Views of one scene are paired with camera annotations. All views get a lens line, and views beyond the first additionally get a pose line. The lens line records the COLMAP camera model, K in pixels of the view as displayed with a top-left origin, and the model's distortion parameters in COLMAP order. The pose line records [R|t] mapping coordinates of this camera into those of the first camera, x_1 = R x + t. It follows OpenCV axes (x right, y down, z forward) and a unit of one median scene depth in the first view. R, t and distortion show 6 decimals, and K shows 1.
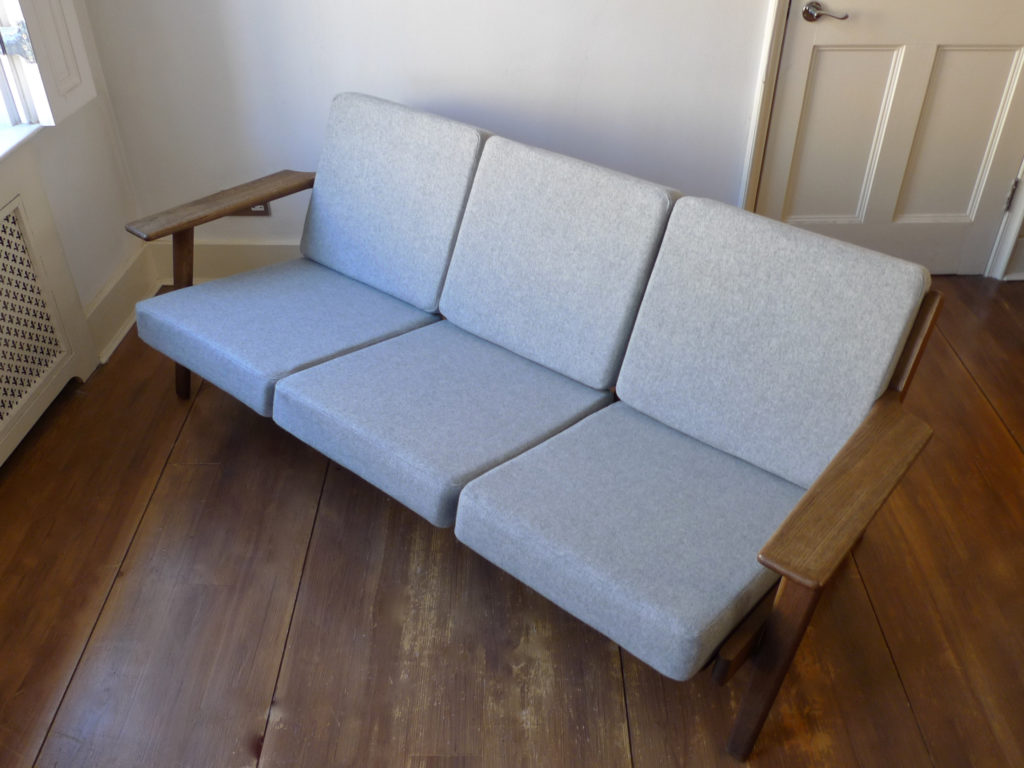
lens RADIAL K [[904.0, 0, 485.1], [0, 904.0, 383.6], [0, 0, 1]] dist [-0.035296, -0.013698]
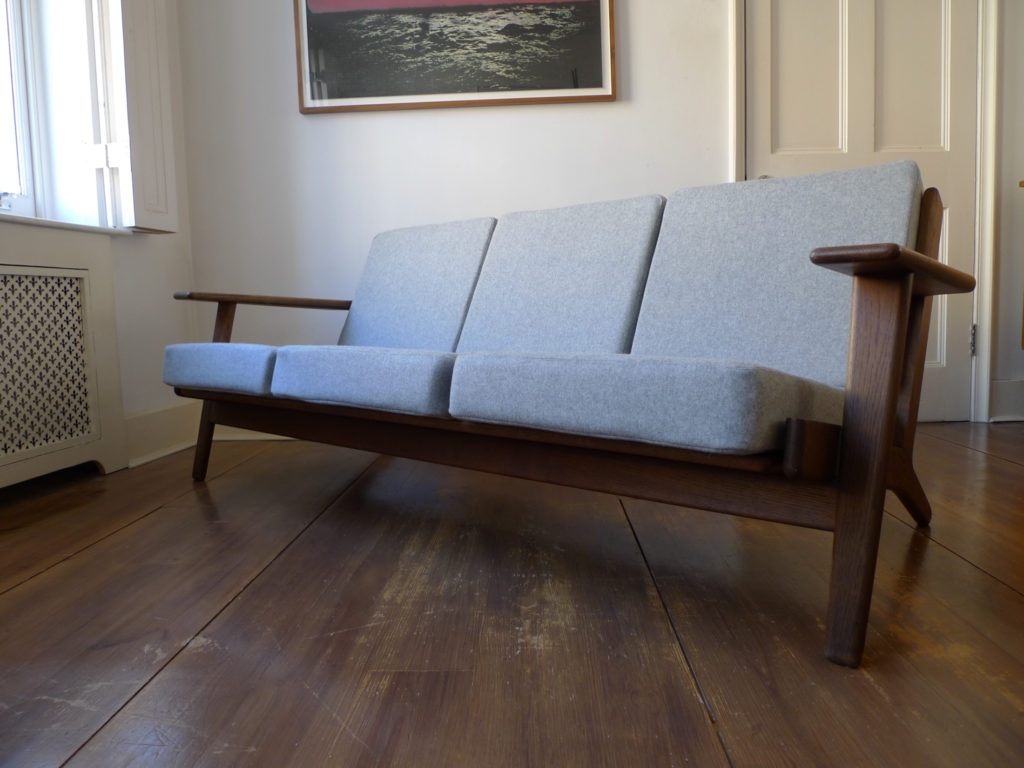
lens RADIAL K [[728.3, 0, 504.8], [0, 728.3, 384.0], [0, 0, 1]] dist [-0.037734, -0.007137]
pose [[0.999698, -0.011412, -0.021762, 0.030391], [-0.001268, 0.860490, -0.509466, 0.437241], [0.024540, 0.509340, 0.860215, 0.350711]]
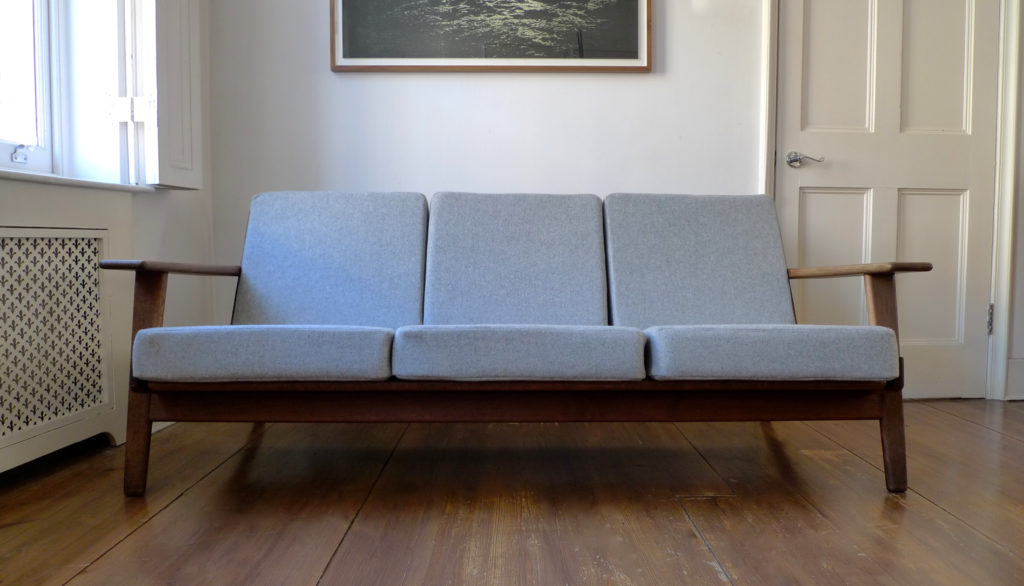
lens RADIAL K [[688.6, 0, 512.0], [0, 688.6, 293.0], [0, 0, 1]] dist [-0.044626, 0.000943]
pose [[0.999628, 0.015979, 0.022090, -0.061864], [-0.001515, 0.841531, -0.540206, 0.336665], [-0.027222, 0.539972, 0.841243, 0.399842]]
